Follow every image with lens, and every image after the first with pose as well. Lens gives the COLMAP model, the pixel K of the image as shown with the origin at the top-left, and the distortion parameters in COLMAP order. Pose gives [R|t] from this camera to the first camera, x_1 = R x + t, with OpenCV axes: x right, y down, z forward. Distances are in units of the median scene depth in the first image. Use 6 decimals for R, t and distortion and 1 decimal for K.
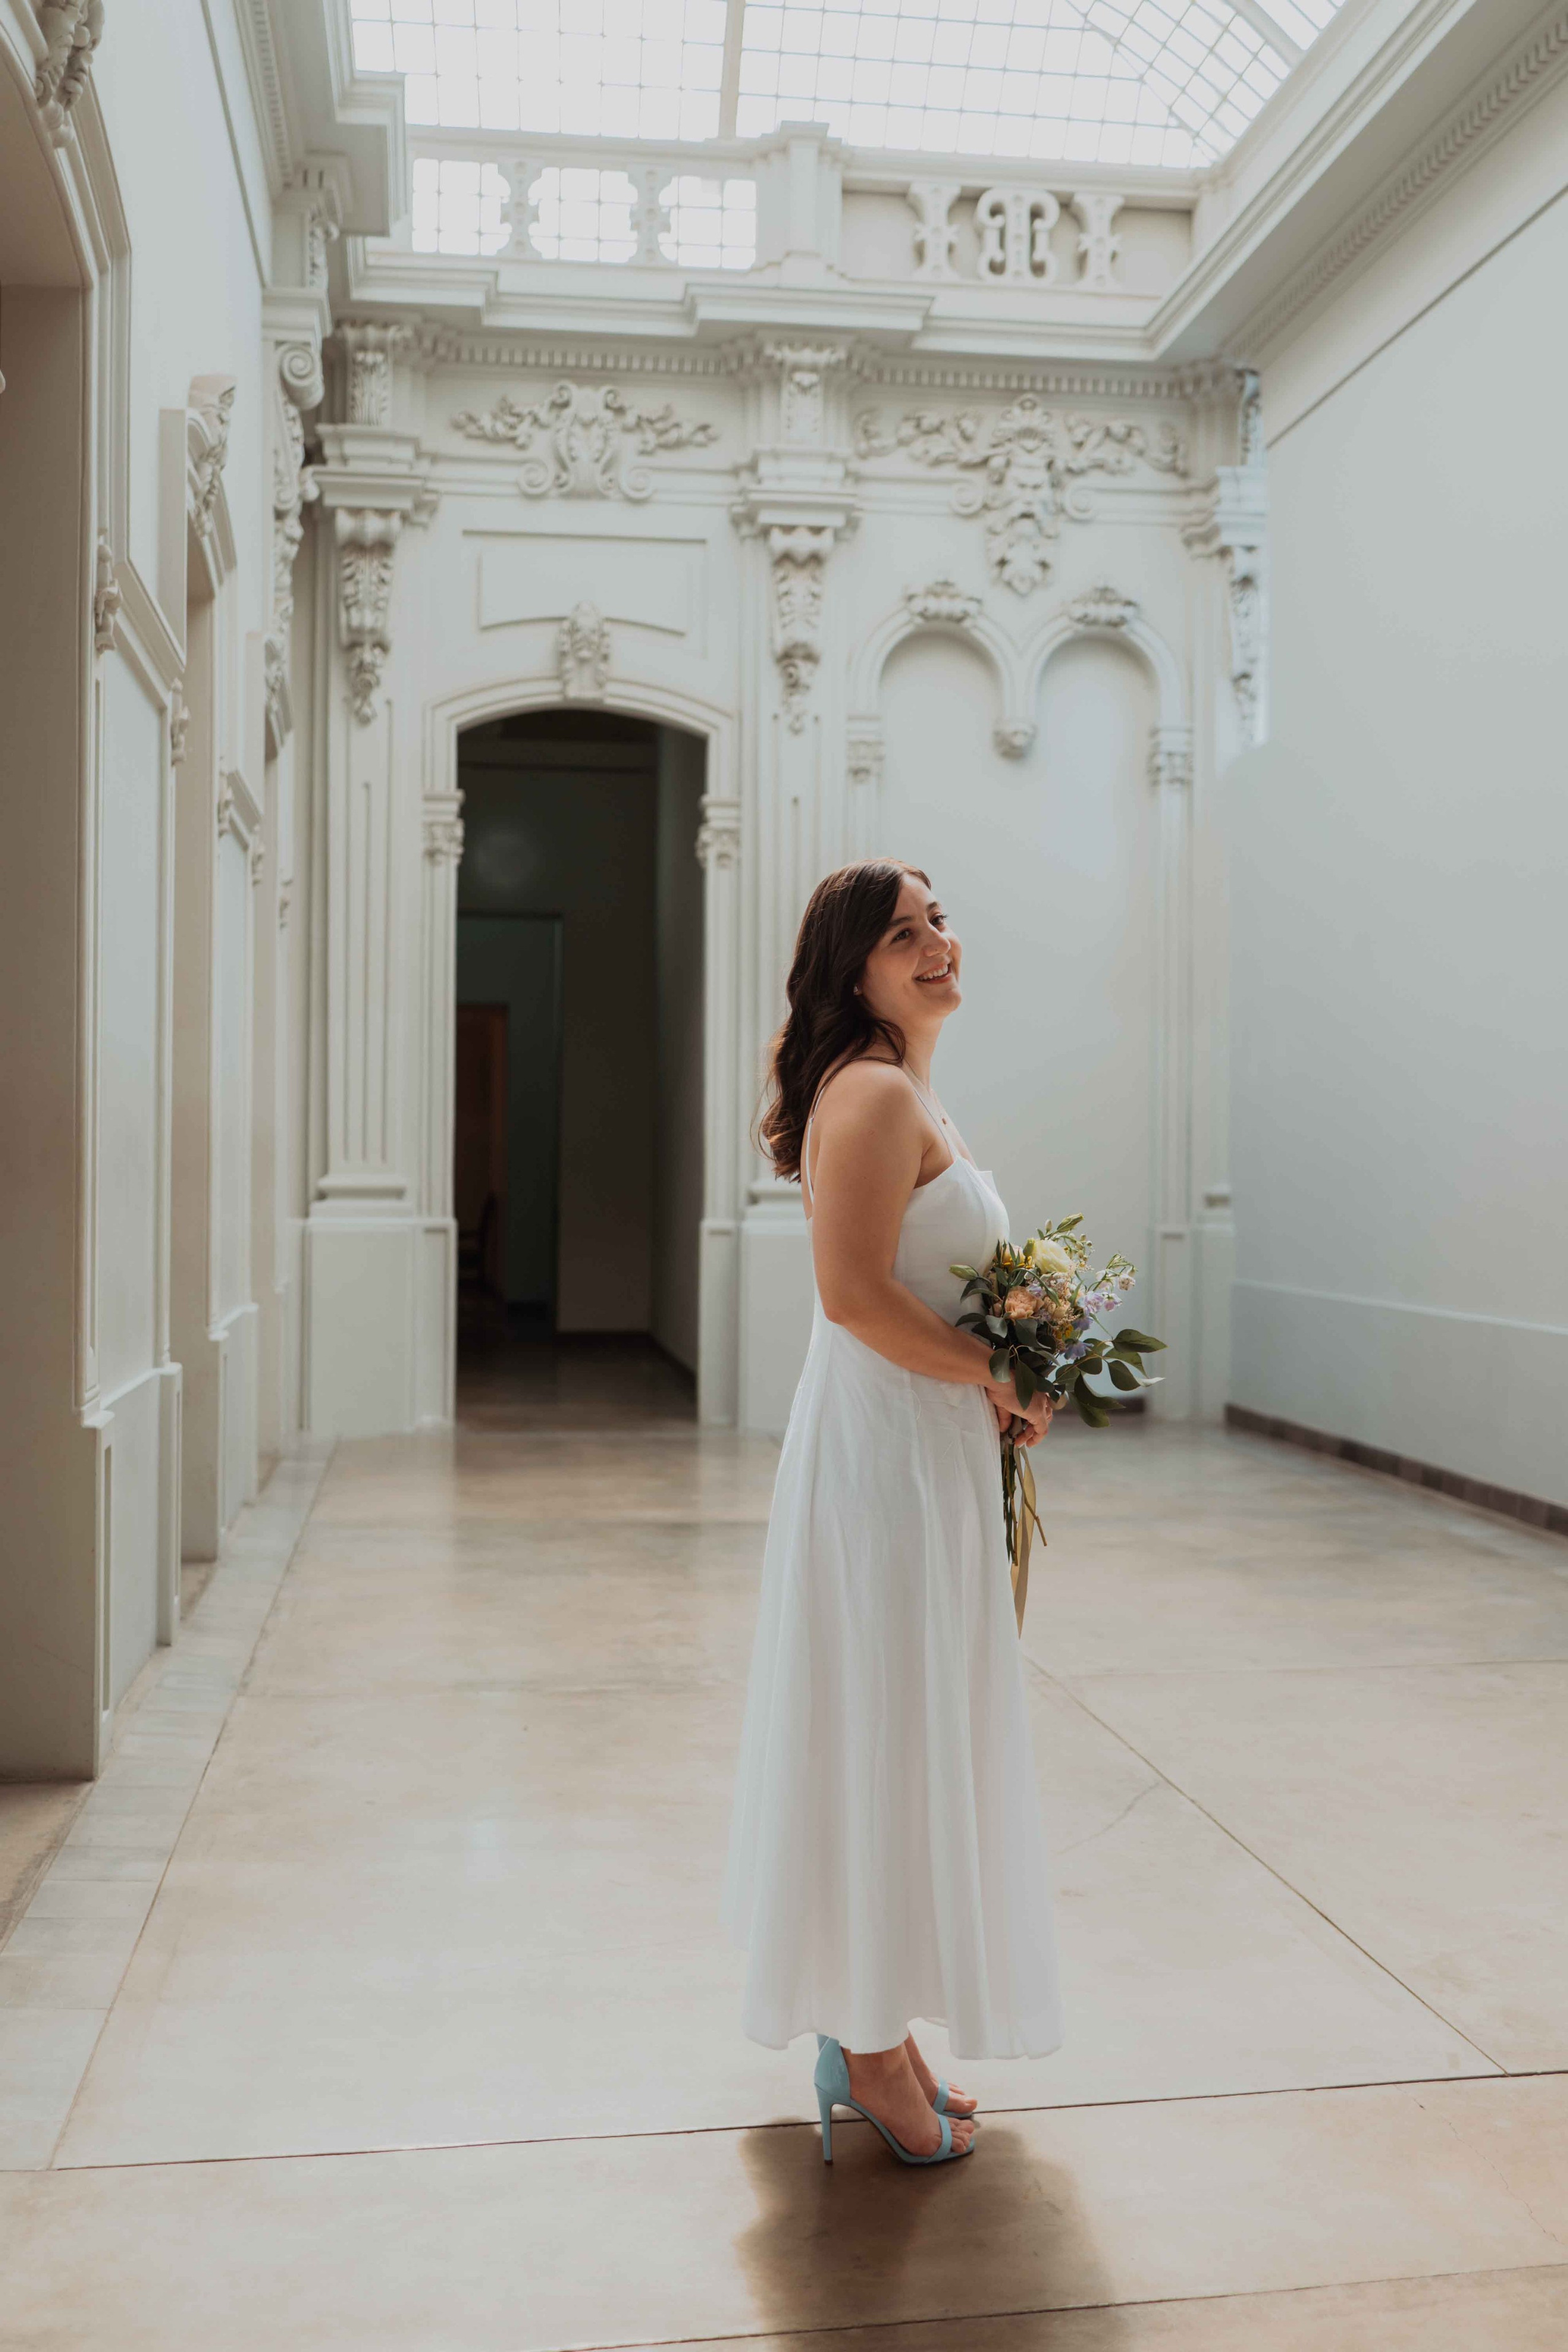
lens RADIAL K [[2249.1, 0, 784.0], [0, 2249.1, 1176.0], [0, 0, 1]] dist [-0.007352, -0.006350]
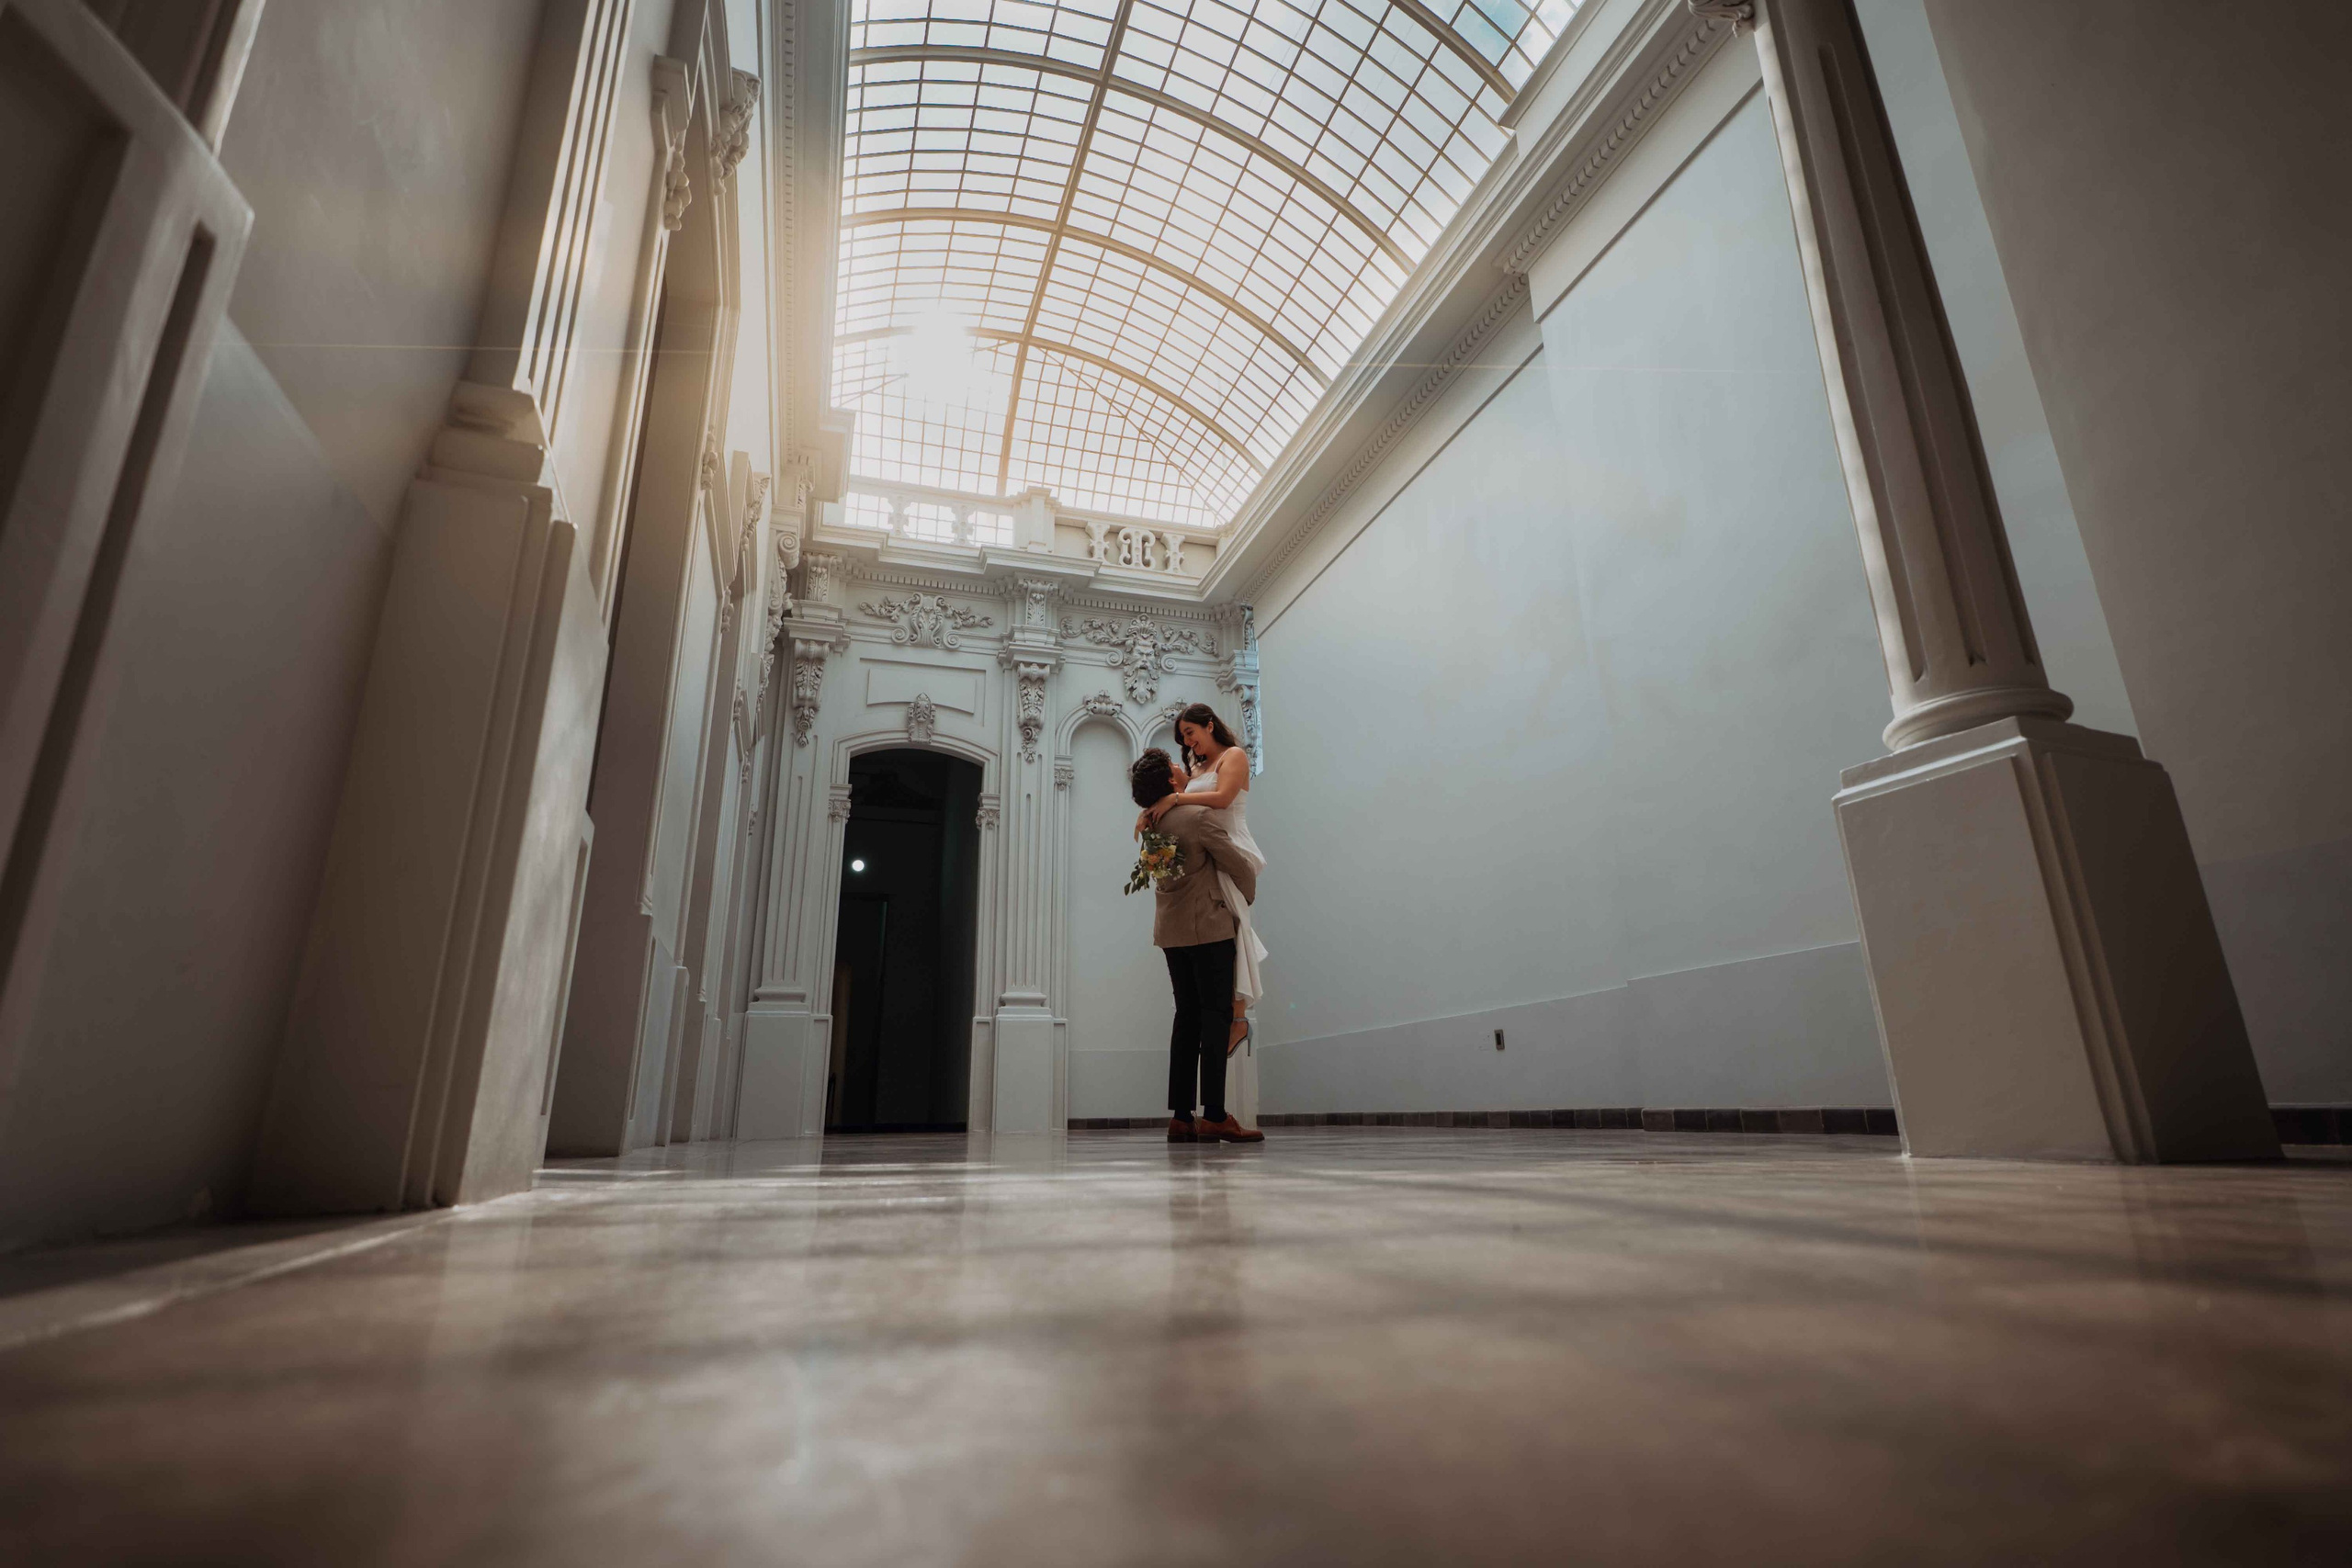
lens RADIAL K [[1096.7, 0, 1176.0], [0, 1096.7, 784.0], [0, 0, 1]] dist [-0.013844, 0.000067]
pose [[0.984457, 0.030033, 0.173037, -0.033795], [0.022147, 0.956176, -0.291955, 0.102902], [-0.174222, 0.291249, 0.940649, 0.083238]]
